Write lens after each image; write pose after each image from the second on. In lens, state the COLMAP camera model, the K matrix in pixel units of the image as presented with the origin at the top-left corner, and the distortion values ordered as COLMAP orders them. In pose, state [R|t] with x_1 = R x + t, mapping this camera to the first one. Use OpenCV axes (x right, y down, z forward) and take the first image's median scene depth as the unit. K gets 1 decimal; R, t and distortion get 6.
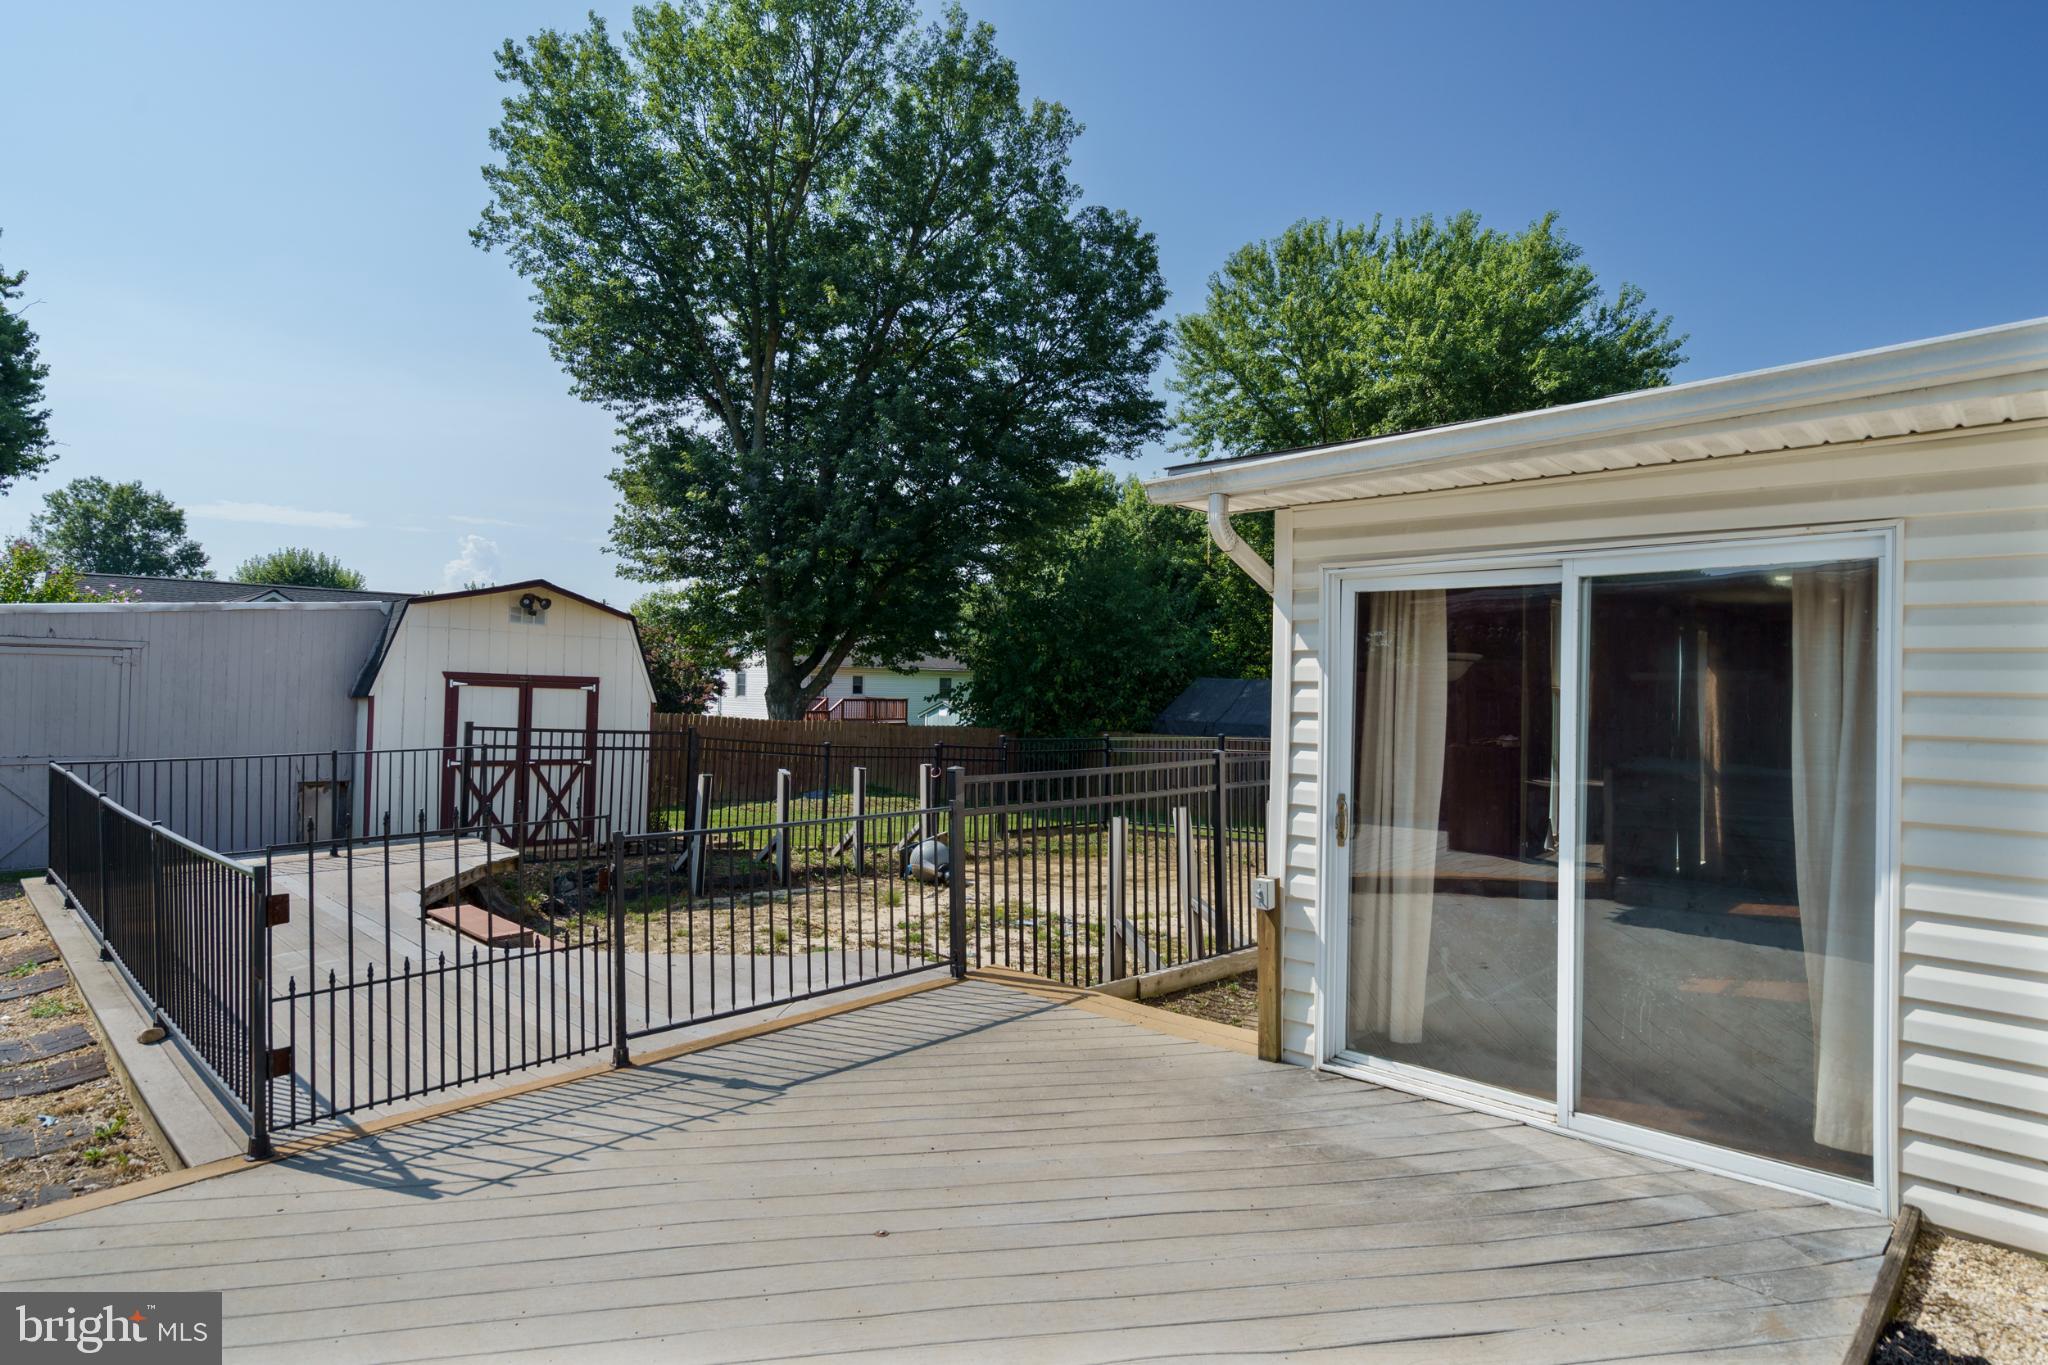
lens RADIAL K [[1106.3, 0, 1024.6], [0, 1106.3, 679.3], [0, 0, 1]] dist [-0.001618, -0.000820]
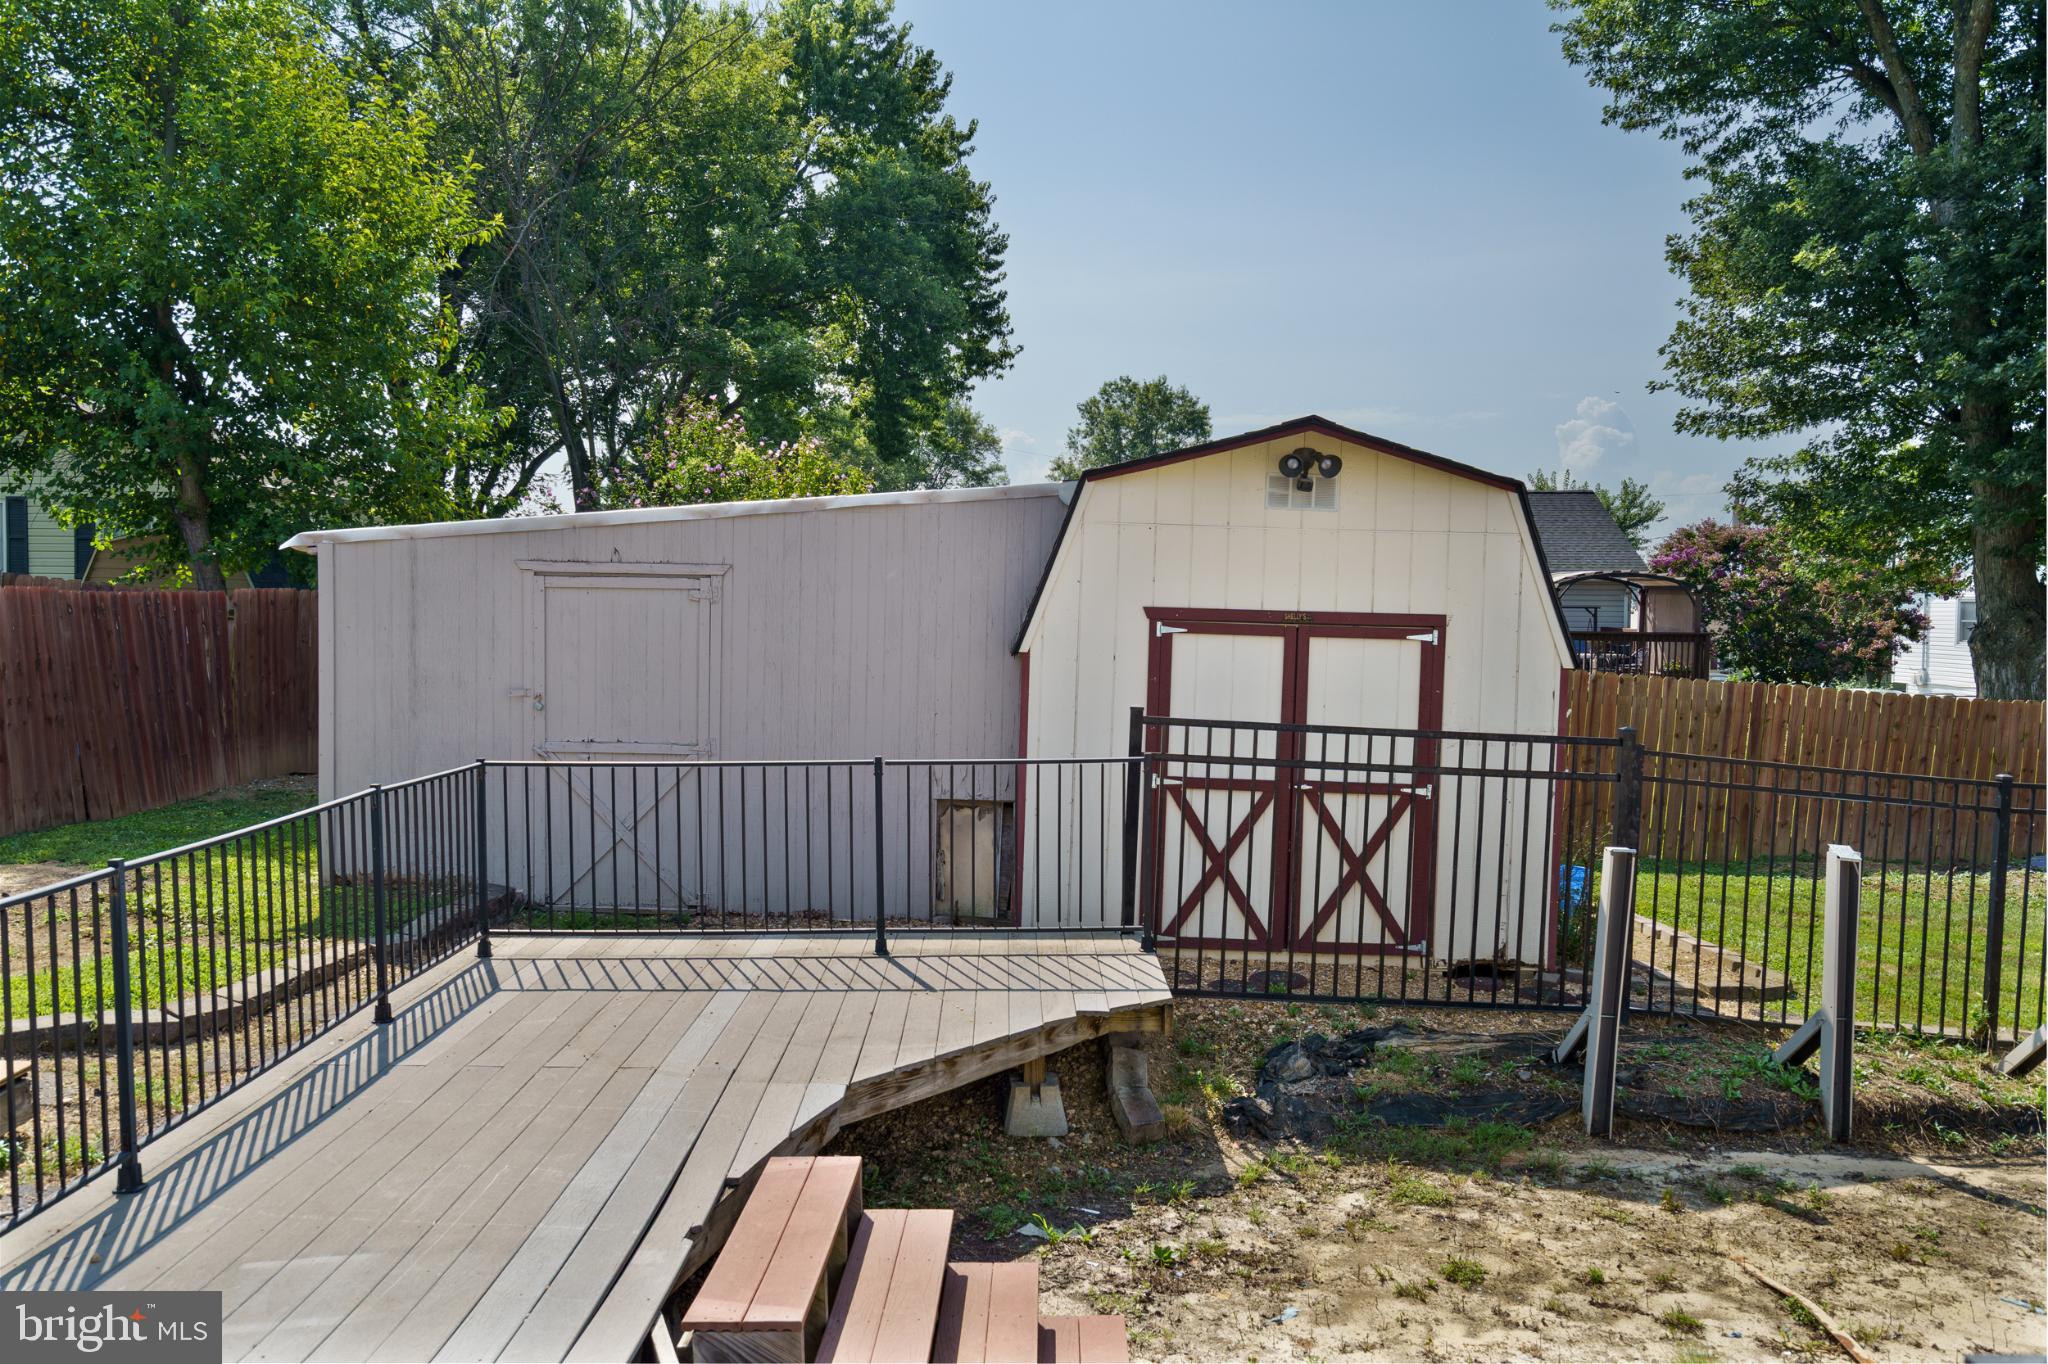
lens RADIAL K [[1654.2, 0, 1018.2], [0, 1654.2, 684.7], [0, 0, 1]] dist [0.016460, -0.008555]
pose [[0.703257, 0.022032, -0.710595, -0.002985], [0.008588, 0.999183, 0.039479, -0.000676], [0.710884, -0.033866, 0.702493, 0.167489]]
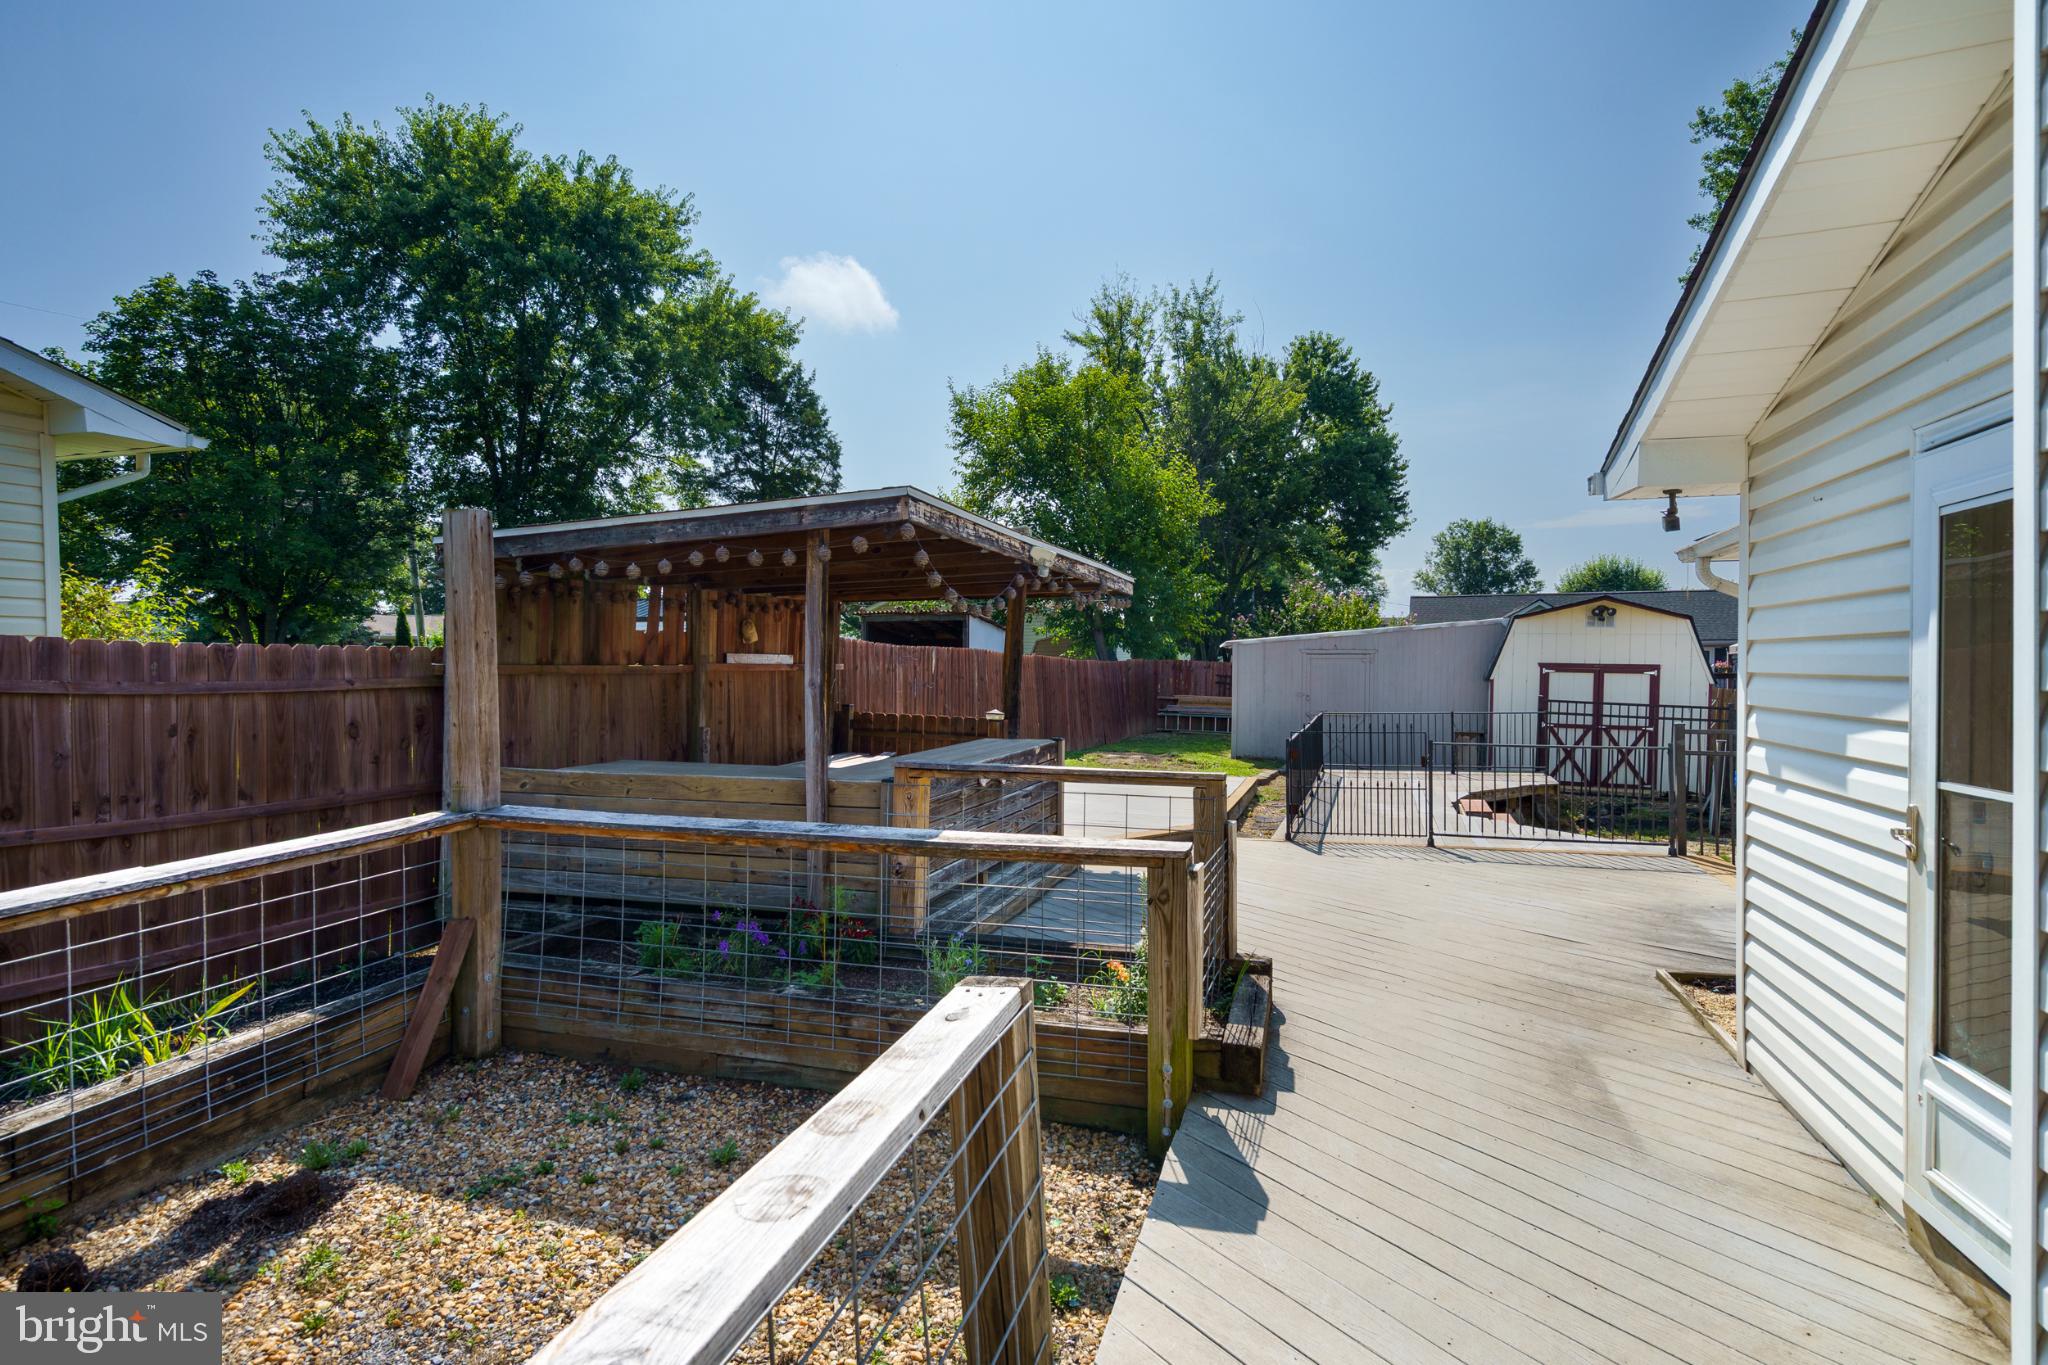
lens RADIAL K [[1019.3, 0, 1020.9], [0, 1019.3, 678.5], [0, 0, 1]] dist [-0.001916, -0.000299]
pose [[0.429207, -0.002536, -0.903203, 0.174612], [0.014477, 0.999887, 0.004073, -0.000632], [0.903090, -0.014824, 0.429195, -0.093682]]
